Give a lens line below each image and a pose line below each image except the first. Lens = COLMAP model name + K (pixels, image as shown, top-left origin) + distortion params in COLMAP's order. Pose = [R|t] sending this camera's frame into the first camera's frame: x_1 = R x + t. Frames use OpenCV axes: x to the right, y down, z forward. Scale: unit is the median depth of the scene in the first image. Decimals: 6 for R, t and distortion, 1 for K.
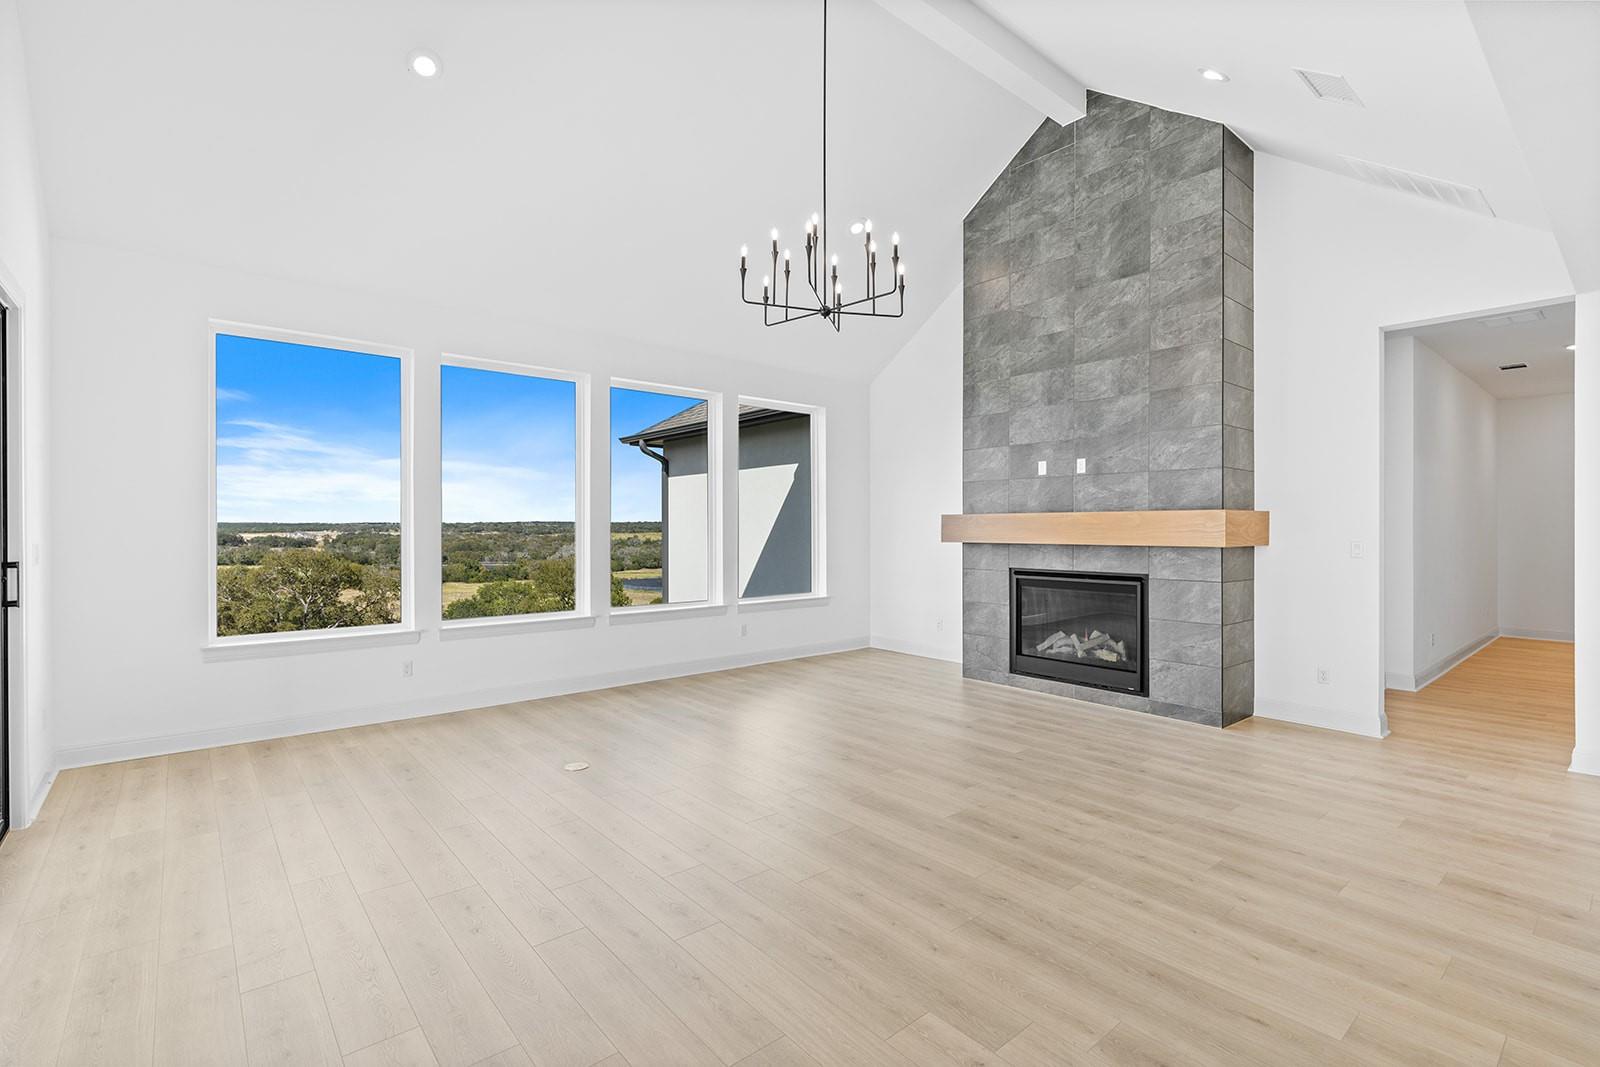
lens RADIAL K [[732.8, 0, 803.8], [0, 732.8, 529.9], [0, 0, 1]] dist [0.013122, -0.008428]
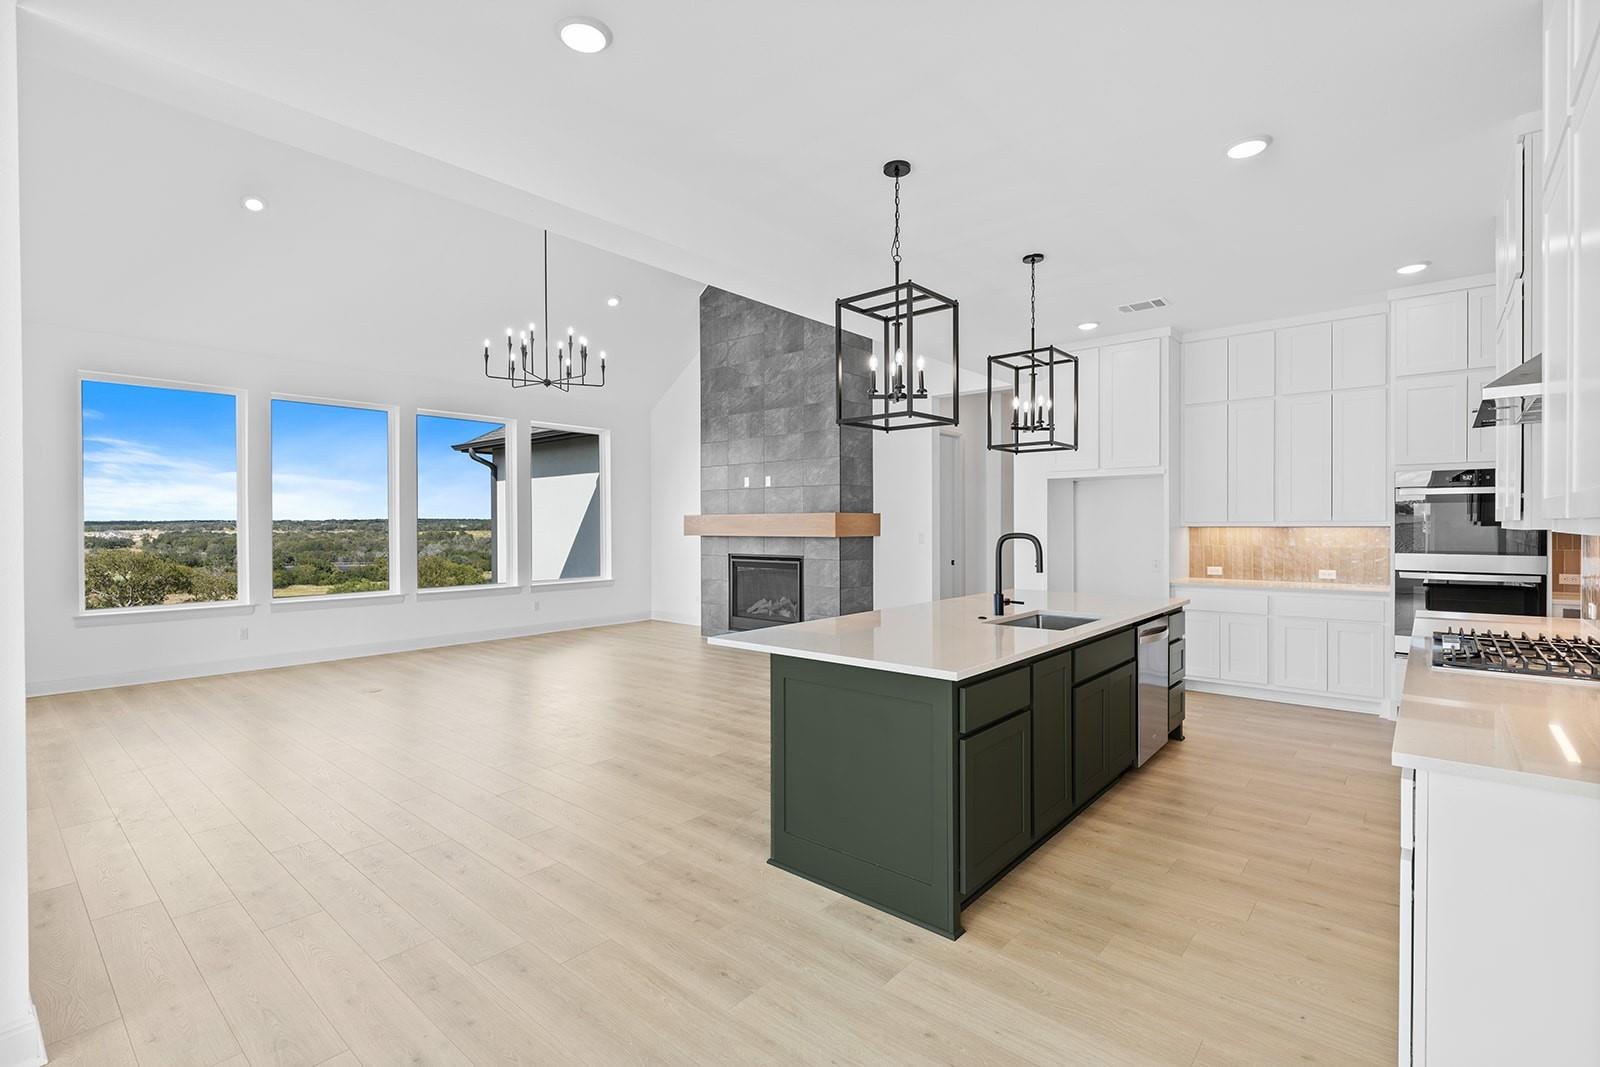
lens RADIAL K [[732.8, 0, 806.6], [0, 732.8, 530.4], [0, 0, 1]] dist [0.013122, -0.008428]
pose [[0.987750, -0.003733, 0.155998, 0.218976], [0.002969, 0.999982, 0.005126, 0.001149], [-0.156015, -0.004600, 0.987744, -0.399771]]
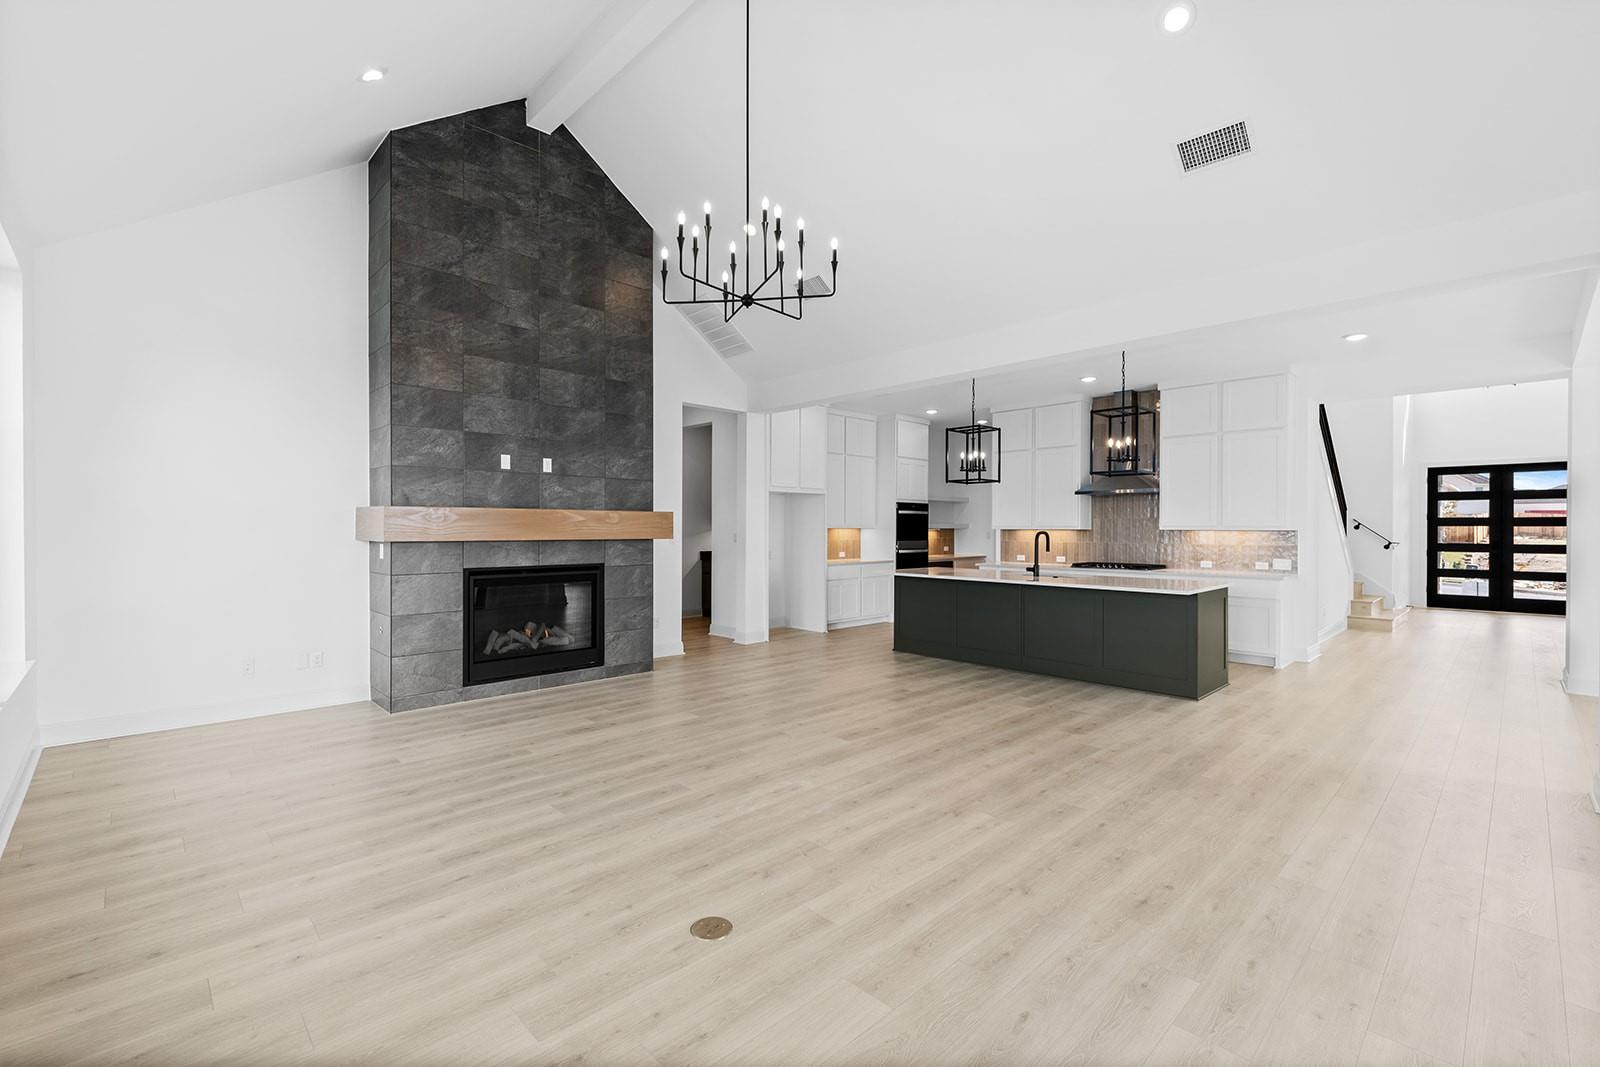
lens RADIAL K [[694.5, 0, 787.7], [0, 694.5, 529.2], [0, 0, 1]] dist [0.014843, -0.000155]
pose [[-0.058709, -0.002641, 0.998272, -0.608833], [-0.000784, 0.999996, 0.002599, 0.001420], [-0.998275, -0.000630, -0.058711, 0.682307]]
